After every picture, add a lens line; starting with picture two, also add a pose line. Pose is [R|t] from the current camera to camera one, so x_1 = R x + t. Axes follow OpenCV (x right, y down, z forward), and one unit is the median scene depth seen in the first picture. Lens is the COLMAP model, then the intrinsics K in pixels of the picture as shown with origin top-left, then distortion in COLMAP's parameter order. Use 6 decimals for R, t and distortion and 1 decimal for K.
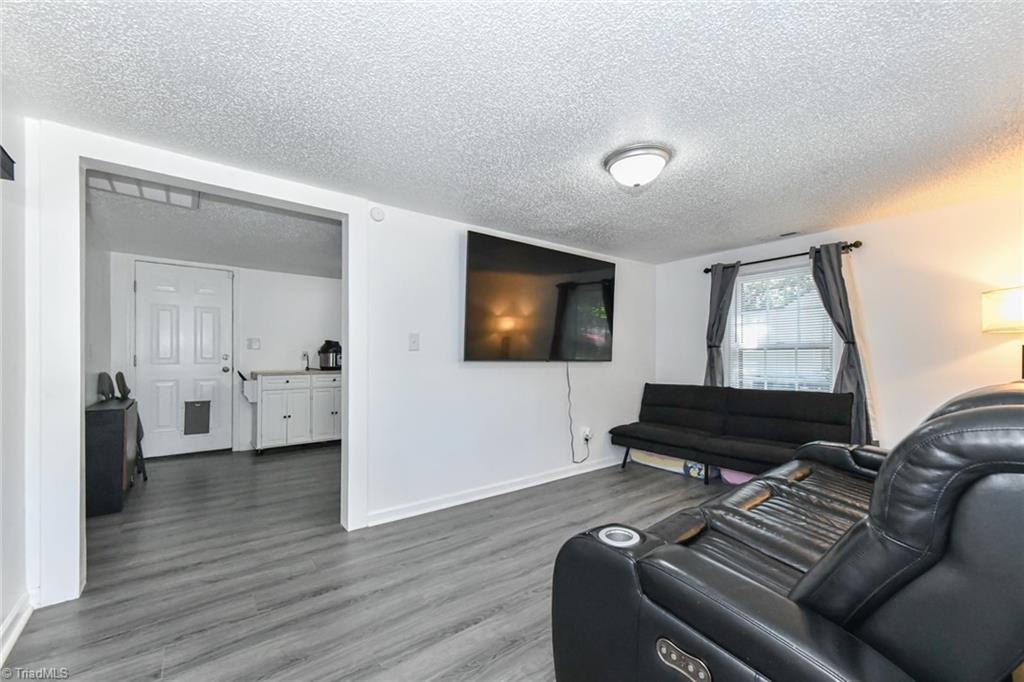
lens RADIAL K [[424.9, 0, 509.5], [0, 424.9, 357.7], [0, 0, 1]] dist [0.000873, 0.000024]
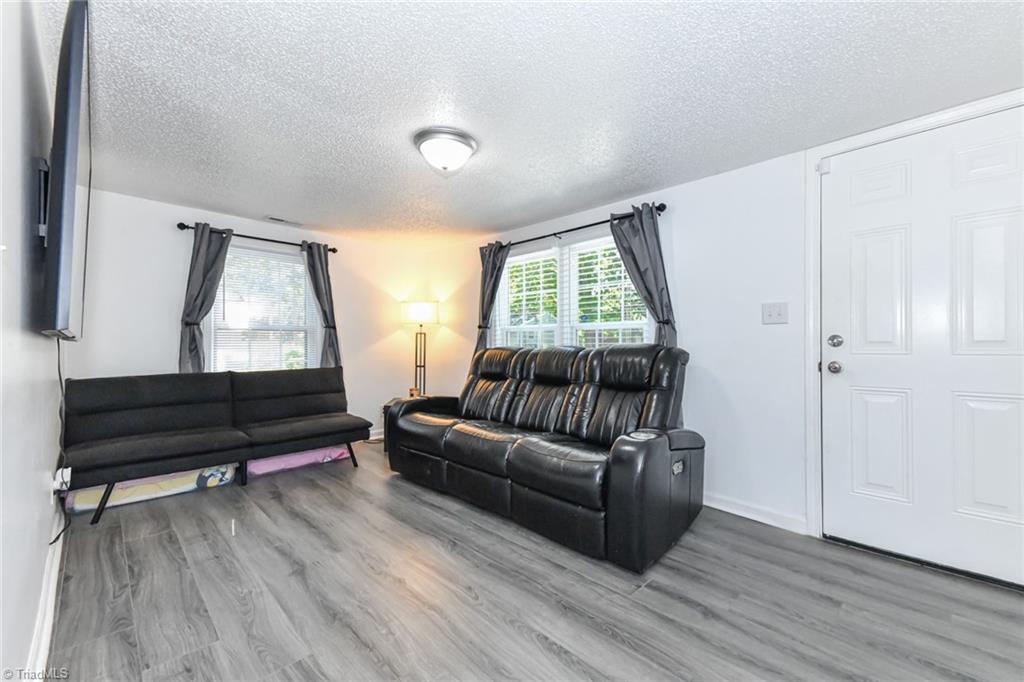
lens RADIAL K [[419.2, 0, 511.1], [0, 419.2, 347.0], [0, 0, 1]] dist [0.013574, 0.000009]
pose [[-0.143303, -0.004836, 0.989667, -0.461266], [-0.001323, 0.999988, 0.004695, 0.015090], [-0.989678, -0.000636, -0.143308, 0.600919]]
